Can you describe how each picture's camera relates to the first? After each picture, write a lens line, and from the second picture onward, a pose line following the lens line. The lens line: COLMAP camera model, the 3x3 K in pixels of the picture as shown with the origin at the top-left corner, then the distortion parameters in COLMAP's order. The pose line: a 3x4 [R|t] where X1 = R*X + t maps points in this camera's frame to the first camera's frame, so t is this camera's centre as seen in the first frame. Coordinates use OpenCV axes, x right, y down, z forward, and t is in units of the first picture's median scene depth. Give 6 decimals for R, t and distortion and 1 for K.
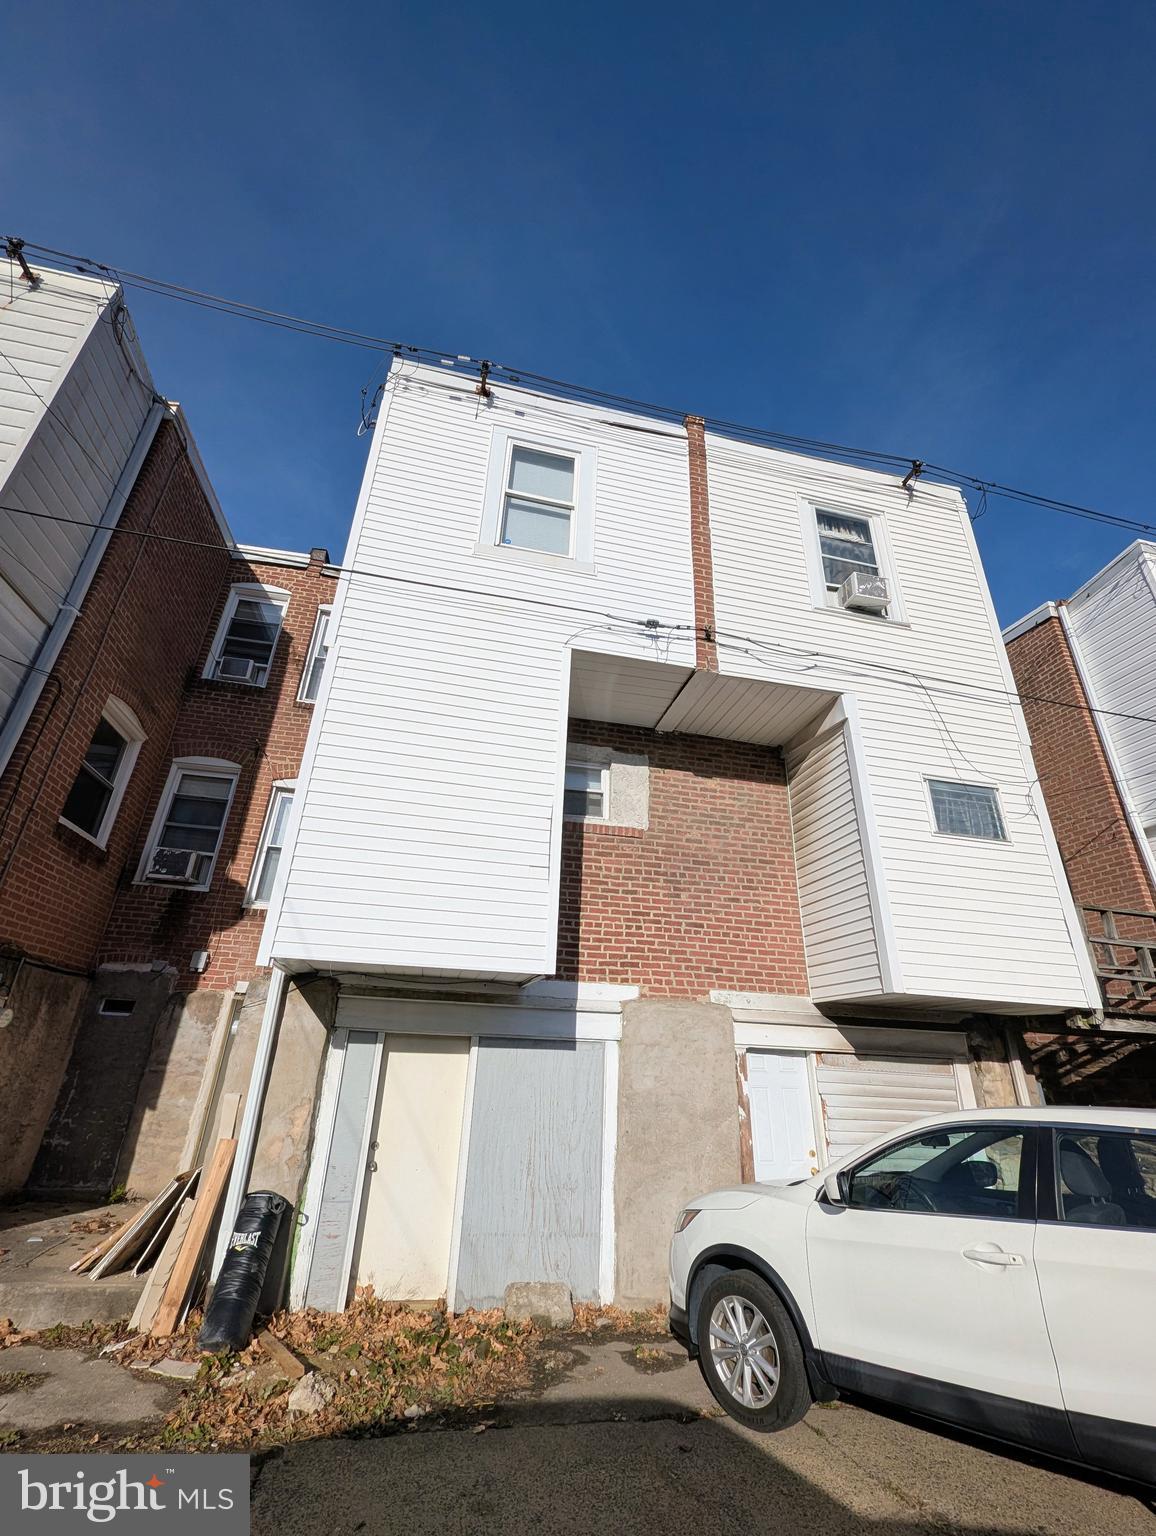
lens RADIAL K [[635.7, 0, 574.6], [0, 635.7, 766.6], [0, 0, 1]] dist [-0.000324, -0.001619]
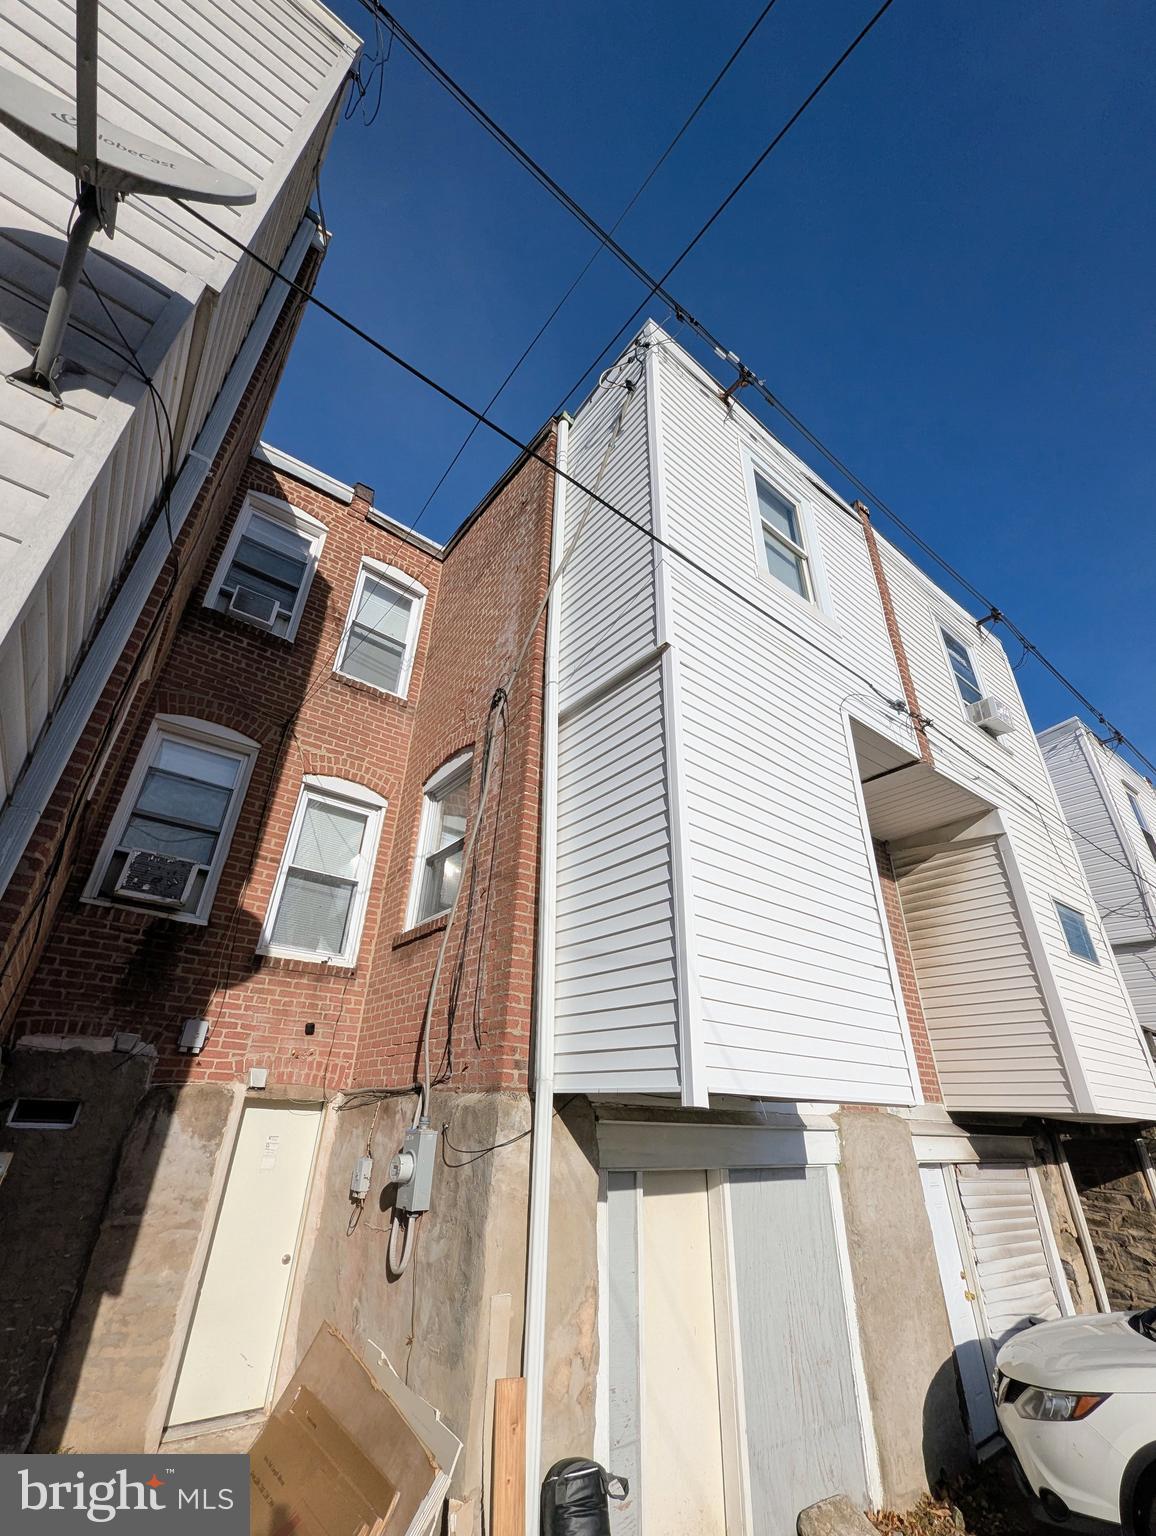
lens RADIAL K [[635.7, 0, 572.4], [0, 635.7, 767.4], [0, 0, 1]] dist [-0.000324, -0.001619]
pose [[0.907837, 0.193675, 0.371916, -0.548216], [-0.173293, 0.980947, -0.087824, 0.029440], [-0.381839, 0.015280, 0.924103, 0.258545]]
